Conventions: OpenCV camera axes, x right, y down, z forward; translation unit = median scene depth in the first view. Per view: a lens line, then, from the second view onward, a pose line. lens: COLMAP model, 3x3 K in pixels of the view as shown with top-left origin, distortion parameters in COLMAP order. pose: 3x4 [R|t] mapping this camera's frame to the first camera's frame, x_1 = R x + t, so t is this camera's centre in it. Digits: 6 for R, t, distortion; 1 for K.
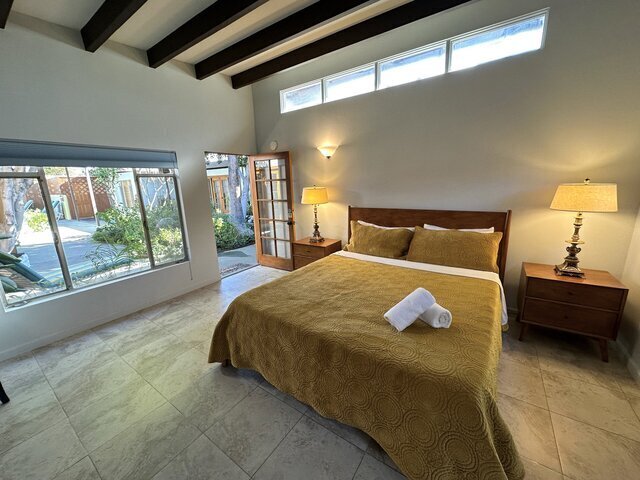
lens RADIAL K [[254.1, 0, 319.5], [0, 254.1, 240.4], [0, 0, 1]] dist [0.000159, 0.000020]
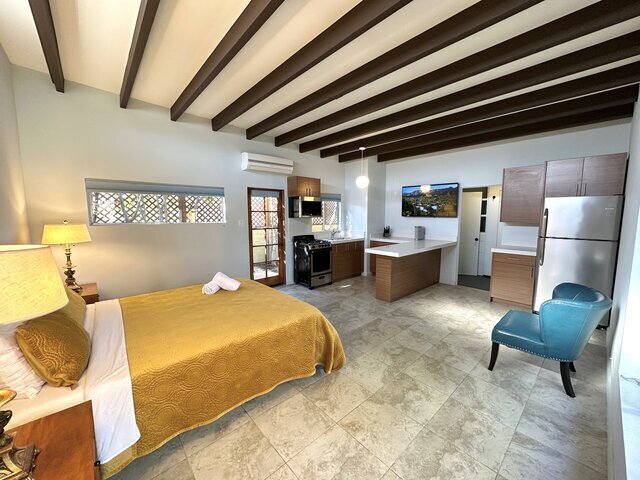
lens RADIAL K [[254.1, 0, 319.5], [0, 254.1, 240.4], [0, 0, 1]] dist [0.000159, 0.000020]
pose [[-0.970643, 0.012141, 0.240220, -0.537542], [0.087479, 0.948148, 0.305552, -0.378938], [-0.224054, 0.317596, -0.921375, 1.709620]]
